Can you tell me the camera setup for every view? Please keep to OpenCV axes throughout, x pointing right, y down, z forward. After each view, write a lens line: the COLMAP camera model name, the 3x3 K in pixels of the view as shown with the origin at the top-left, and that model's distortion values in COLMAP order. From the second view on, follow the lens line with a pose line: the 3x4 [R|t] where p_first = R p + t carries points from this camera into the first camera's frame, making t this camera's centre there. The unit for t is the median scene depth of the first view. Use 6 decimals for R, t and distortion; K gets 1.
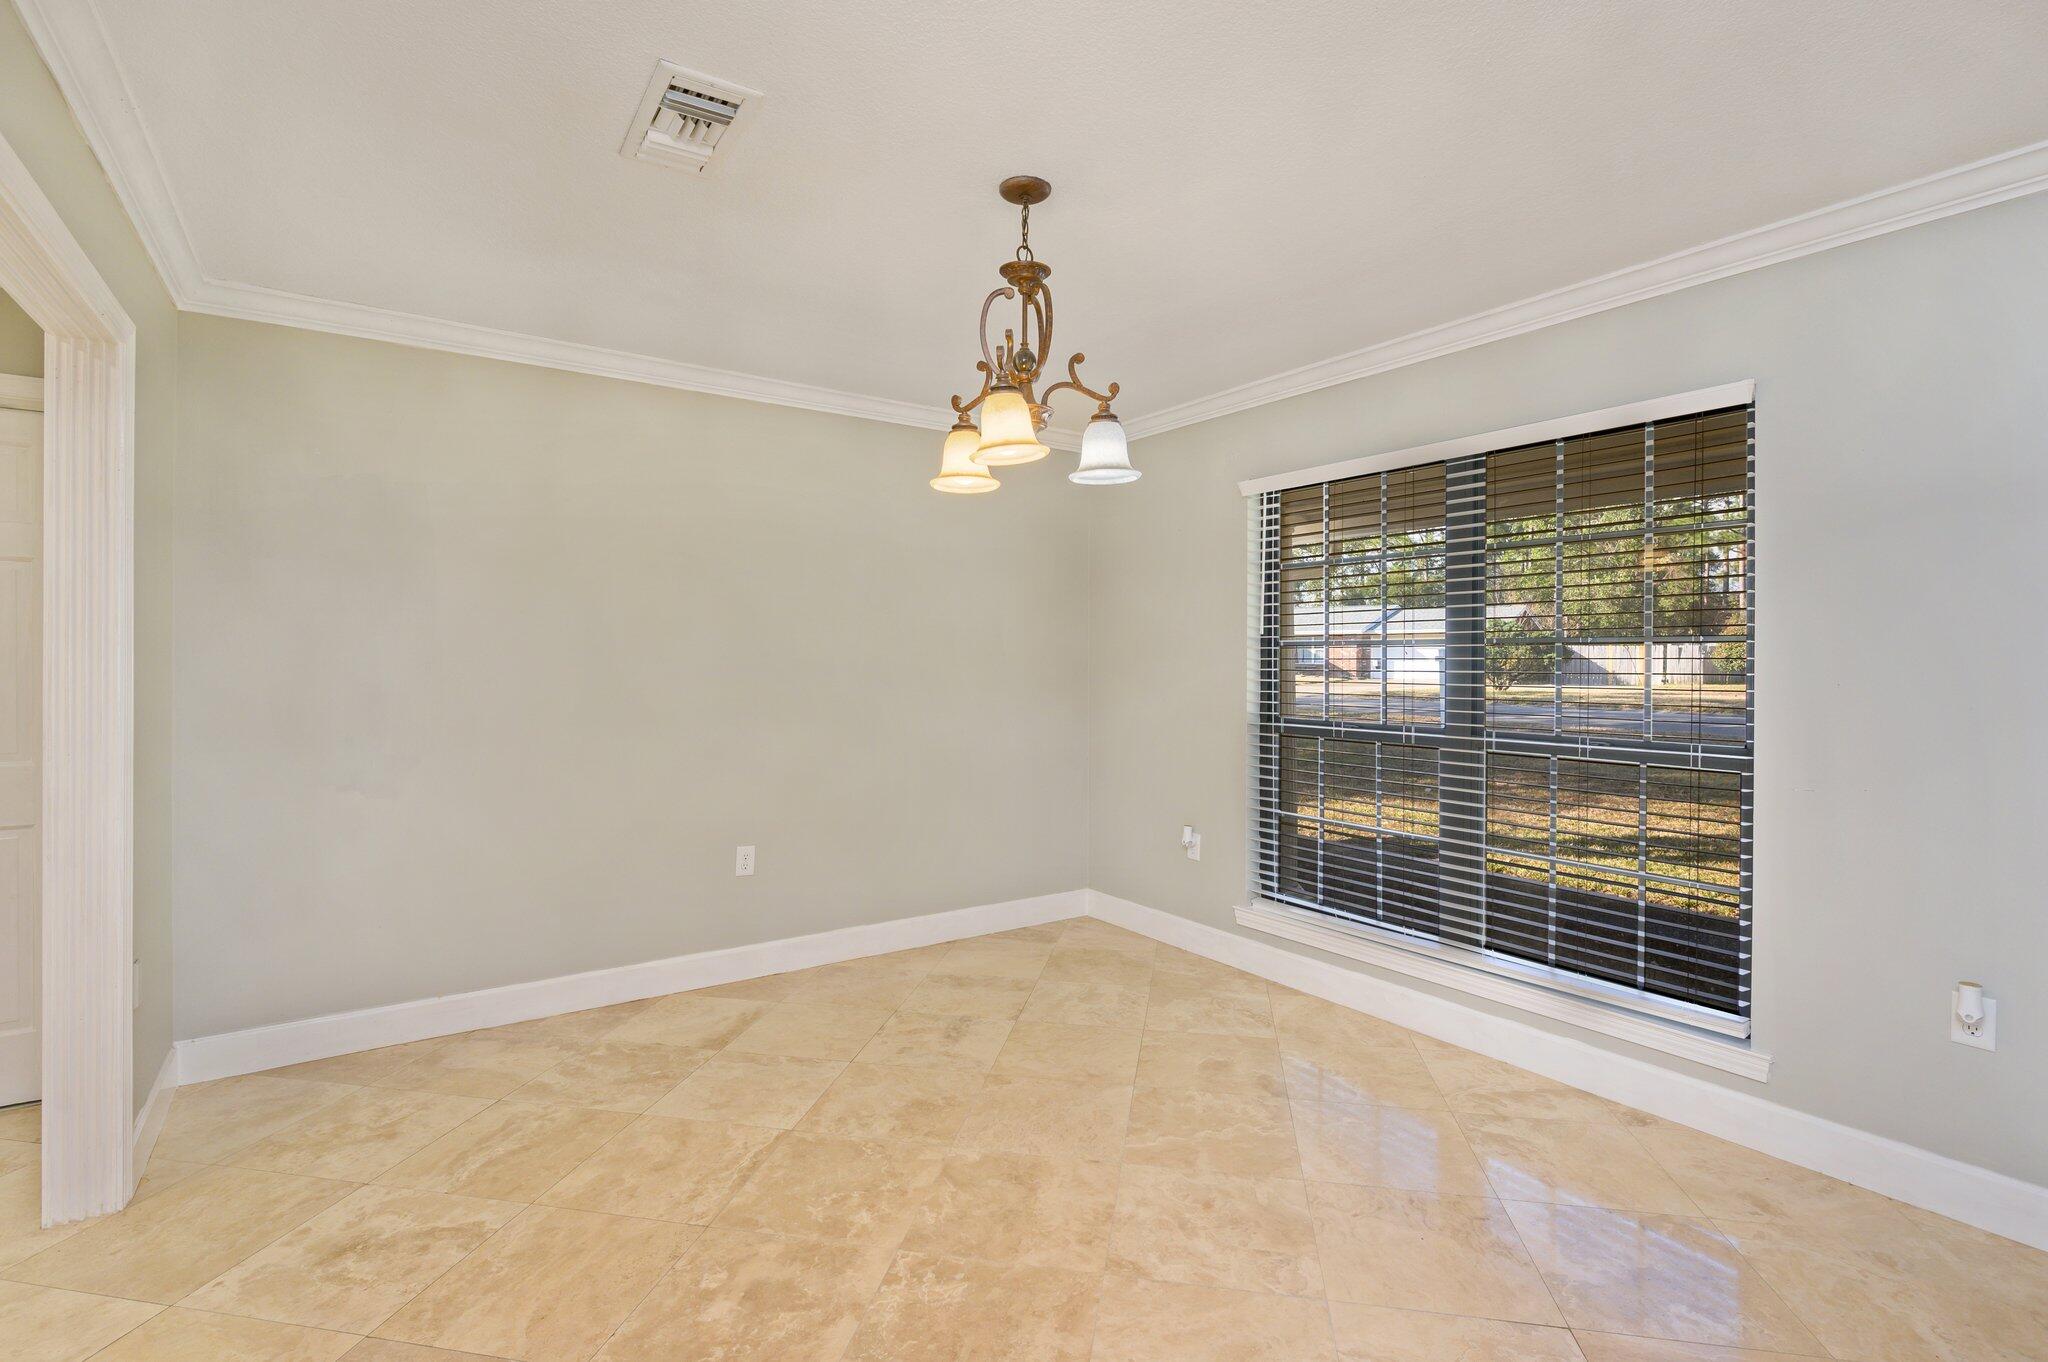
lens RADIAL K [[903.9, 0, 1010.8], [0, 903.9, 669.5], [0, 0, 1]] dist [0.004755, -0.000343]
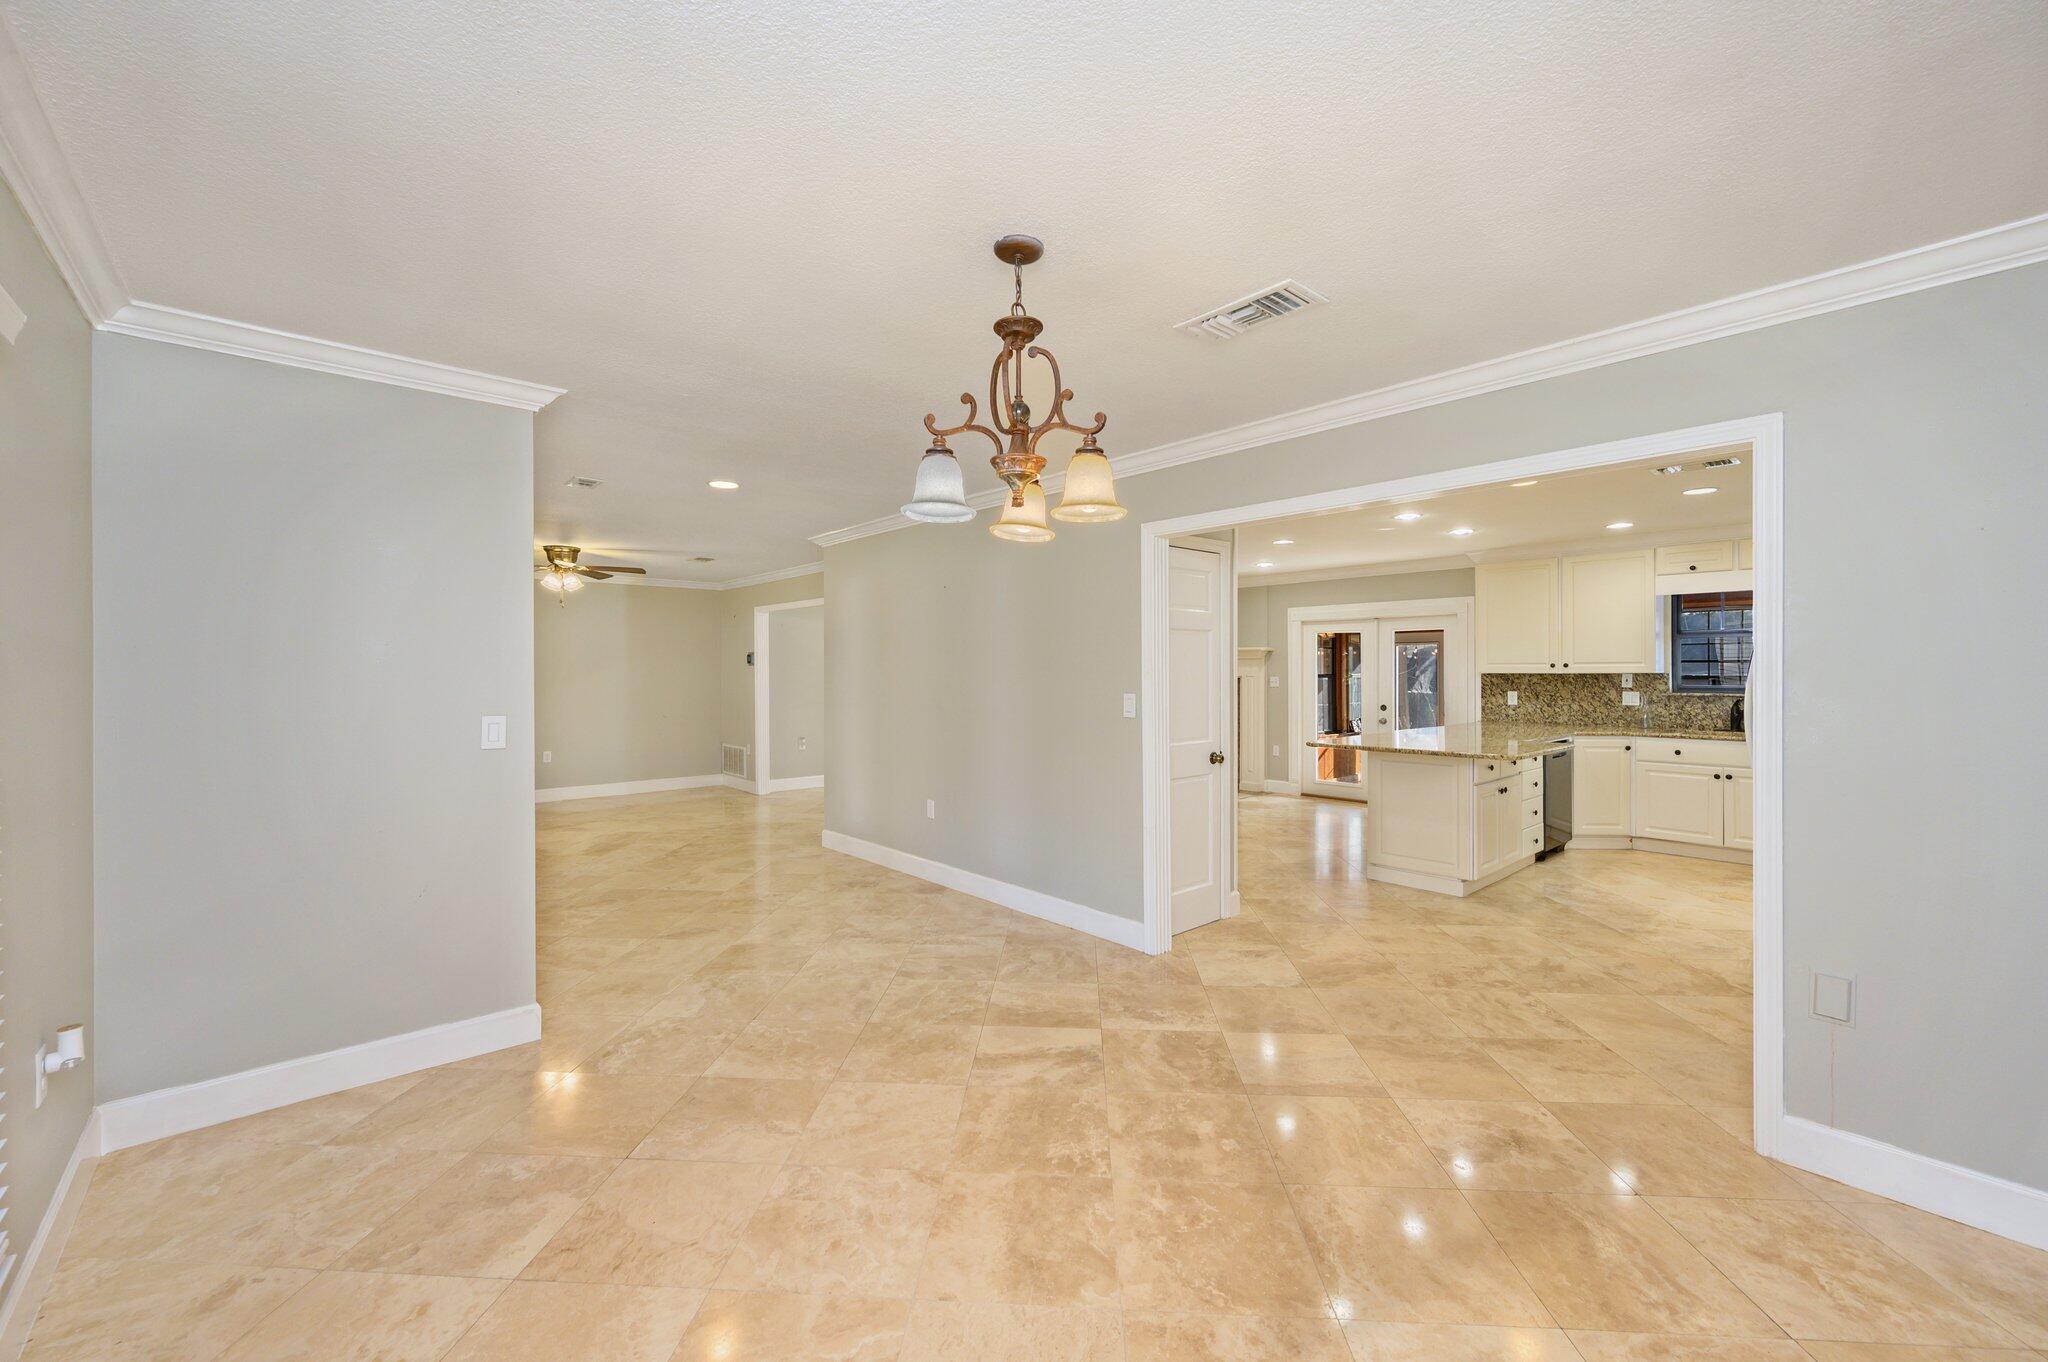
lens RADIAL K [[832.9, 0, 1016.0], [0, 832.9, 669.3], [0, 0, 1]] dist [-0.008002, 0.002070]
pose [[-0.991934, -0.002803, -0.126726, 0.139986], [-0.003693, 0.999970, 0.006789, -0.052193], [0.126703, 0.007203, -0.991915, 1.965724]]
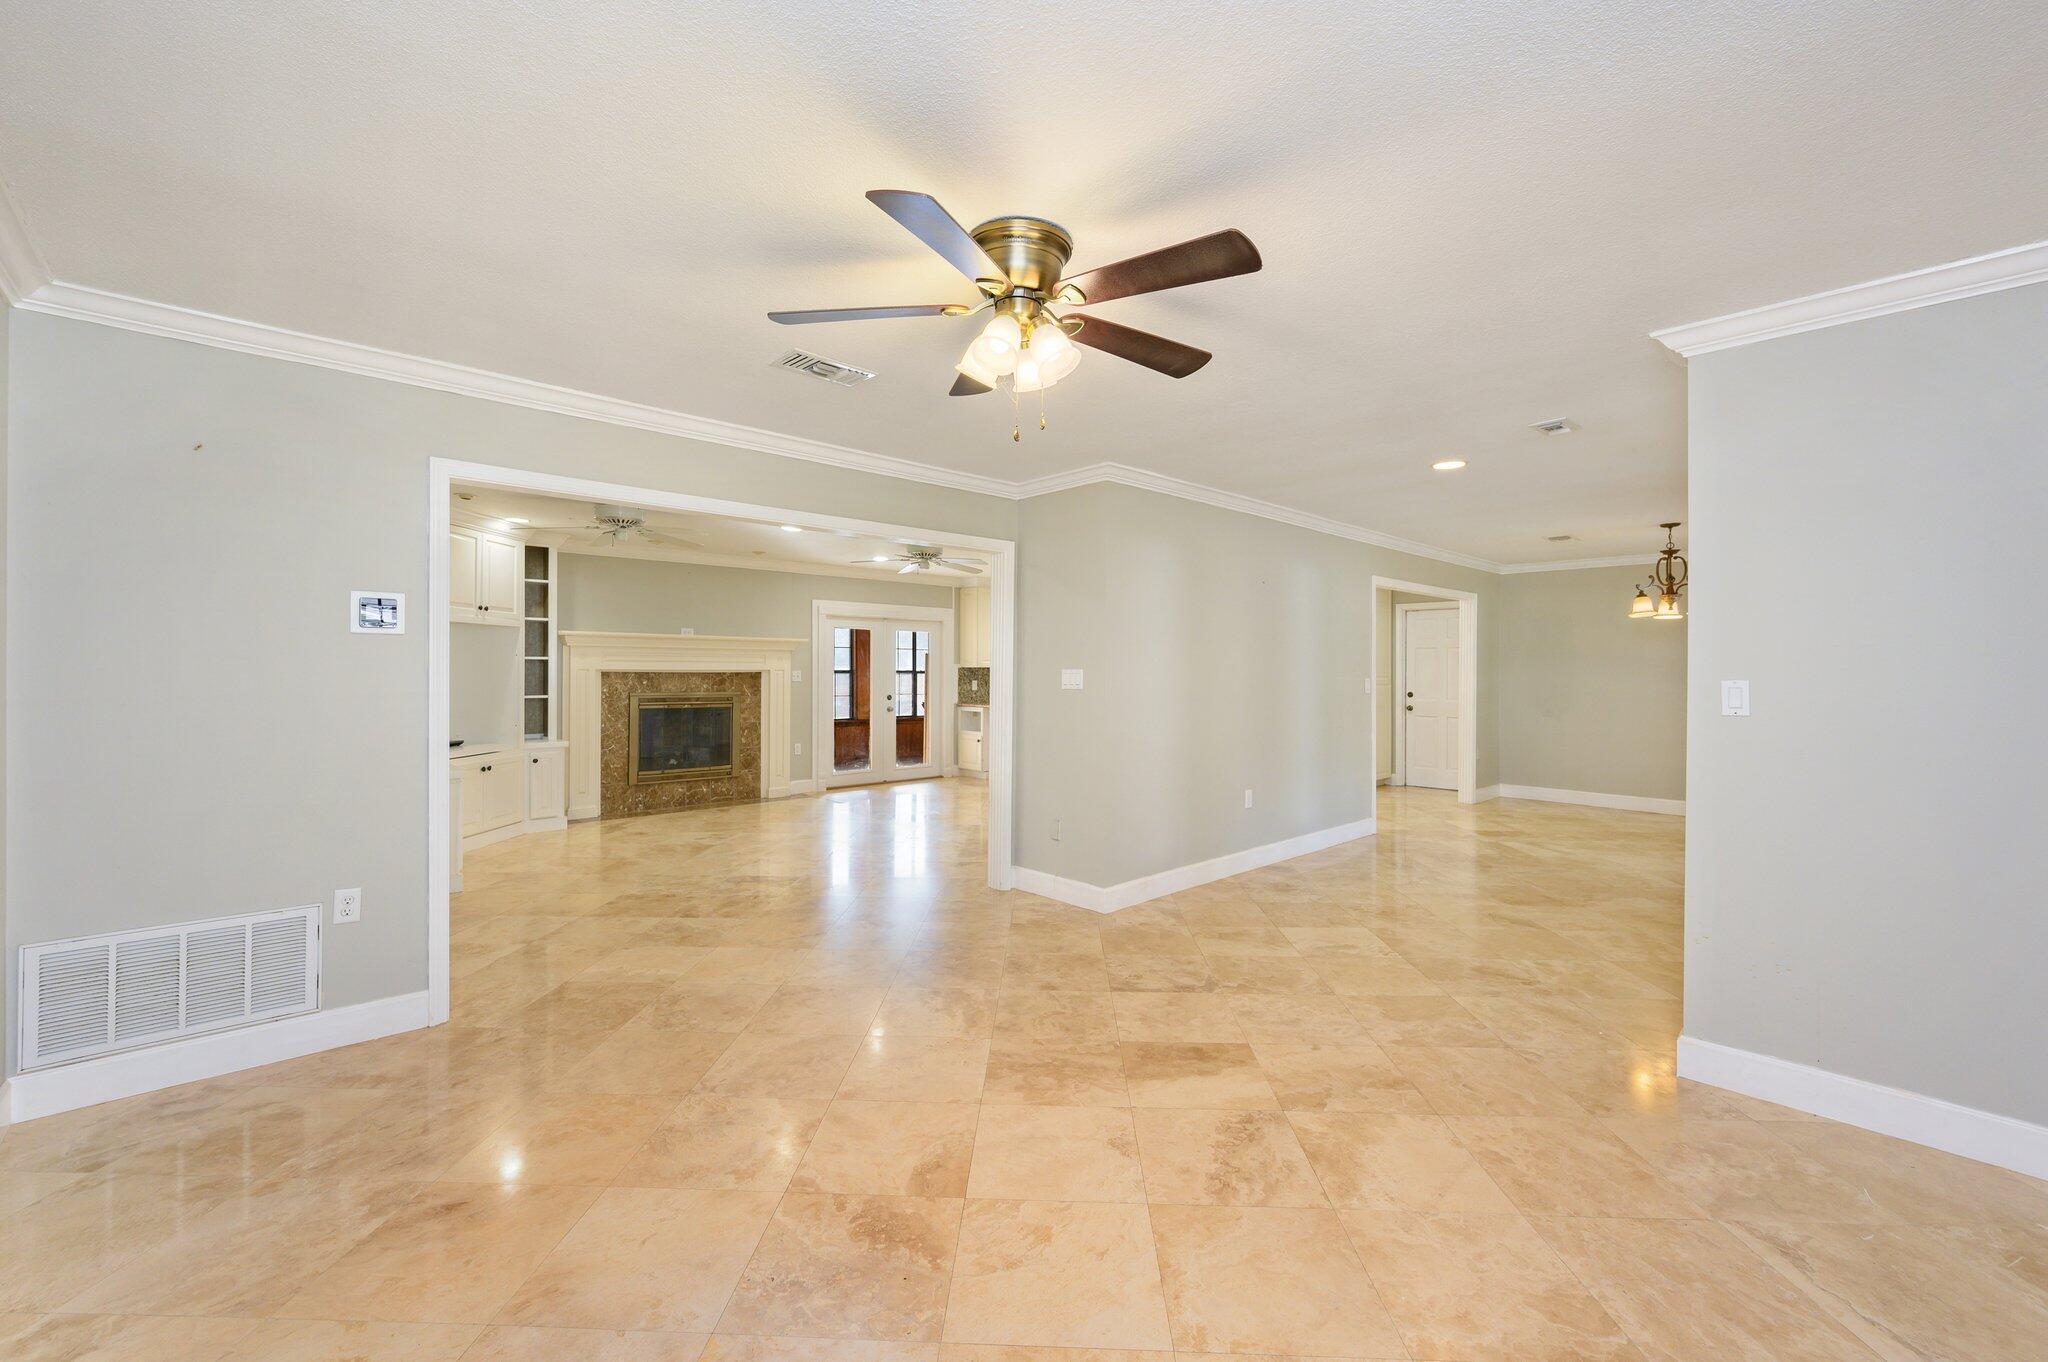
lens RADIAL K [[832.9, 0, 1034.7], [0, 832.9, 664.1], [0, 0, 1]] dist [-0.008002, 0.002070]
pose [[0.162752, -0.010911, -0.986607, 2.466143], [-0.008921, 0.999882, -0.012529, 0.017180], [0.986627, 0.010841, 0.162635, -1.590554]]
